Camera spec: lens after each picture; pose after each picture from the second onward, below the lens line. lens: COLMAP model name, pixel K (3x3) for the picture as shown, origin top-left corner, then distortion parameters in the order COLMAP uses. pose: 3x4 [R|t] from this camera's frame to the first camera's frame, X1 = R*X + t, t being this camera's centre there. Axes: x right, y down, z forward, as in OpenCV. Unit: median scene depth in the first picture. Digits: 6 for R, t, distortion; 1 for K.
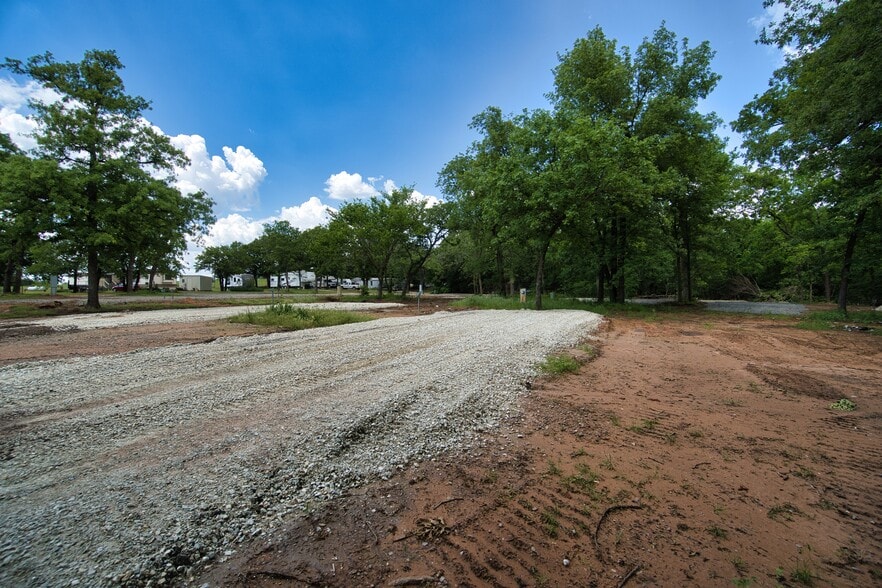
lens RADIAL K [[401.2, 0, 442.1], [0, 401.2, 285.0], [0, 0, 1]] dist [0.001733, 0.000458]
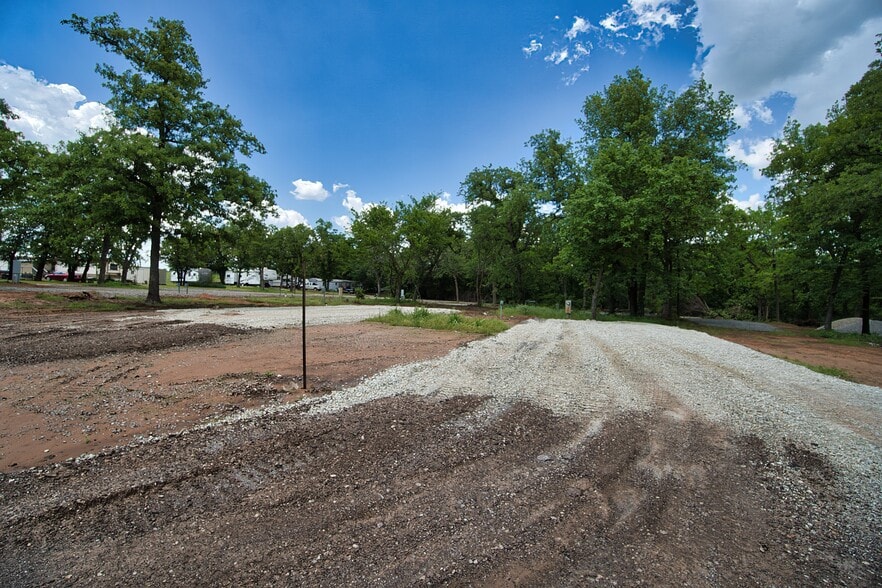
lens RADIAL K [[401.5, 0, 441.0], [0, 401.5, 294.0], [0, 0, 1]] dist [0.000962, 0.000235]
pose [[0.983880, 0.046245, 0.172745, -0.223915], [-0.047645, 0.998856, 0.003964, 0.003149], [-0.172364, -0.012130, 0.984959, -0.006454]]
